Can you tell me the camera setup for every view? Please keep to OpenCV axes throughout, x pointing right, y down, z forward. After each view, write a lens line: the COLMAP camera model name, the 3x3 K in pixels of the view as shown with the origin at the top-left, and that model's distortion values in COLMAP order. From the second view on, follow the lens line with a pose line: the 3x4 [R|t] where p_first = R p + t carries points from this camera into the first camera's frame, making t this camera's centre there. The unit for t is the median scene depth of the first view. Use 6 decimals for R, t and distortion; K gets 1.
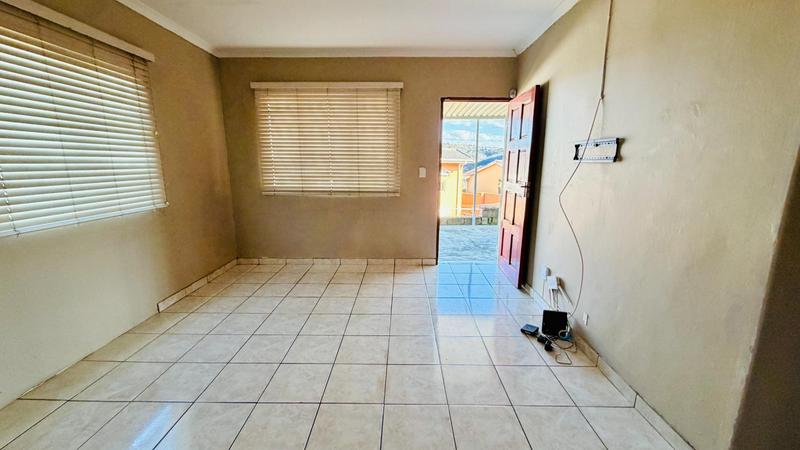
lens RADIAL K [[318.1, 0, 398.8], [0, 318.1, 224.9], [0, 0, 1]] dist [-0.002347, 0.000692]
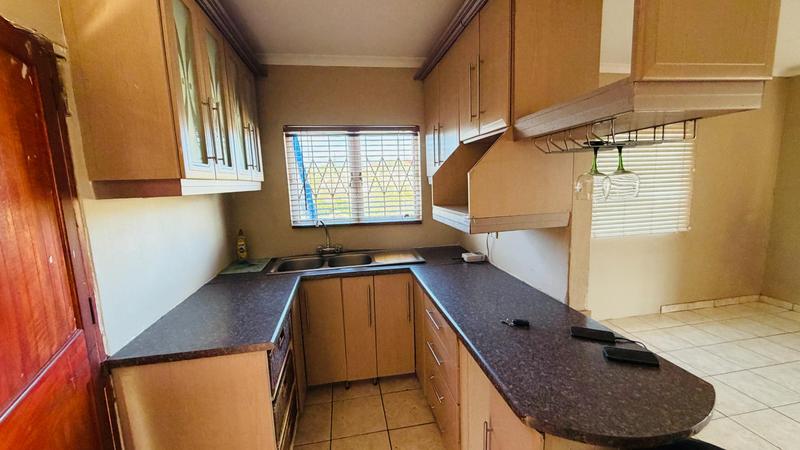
lens RADIAL K [[318.1, 0, 398.4], [0, 318.1, 225.1], [0, 0, 1]] dist [-0.002347, 0.000692]
pose [[0.184451, 0.130523, -0.974136, 0.217999], [-0.151967, 0.983011, 0.102937, -0.035404], [0.971022, 0.129050, 0.201153, -0.286786]]
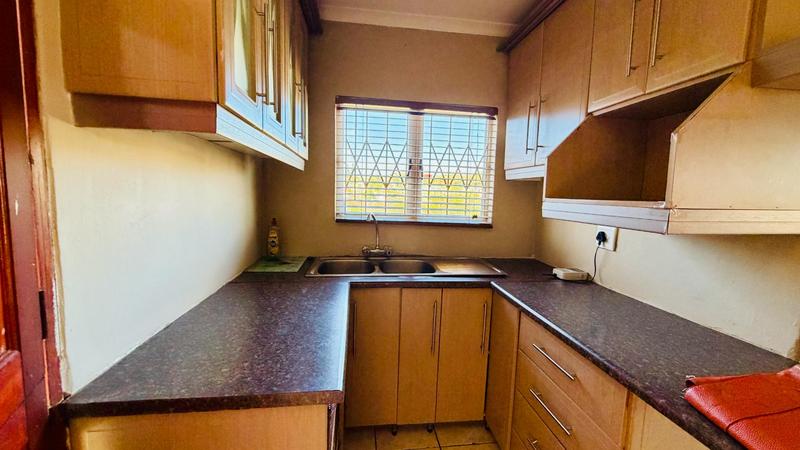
lens RADIAL K [[318.1, 0, 397.9], [0, 318.1, 224.7], [0, 0, 1]] dist [-0.002347, 0.000692]
pose [[0.137372, 0.102623, -0.985189, 0.016686], [-0.217543, 0.973460, 0.071068, 0.039119], [0.966335, 0.204559, 0.156051, -0.374552]]
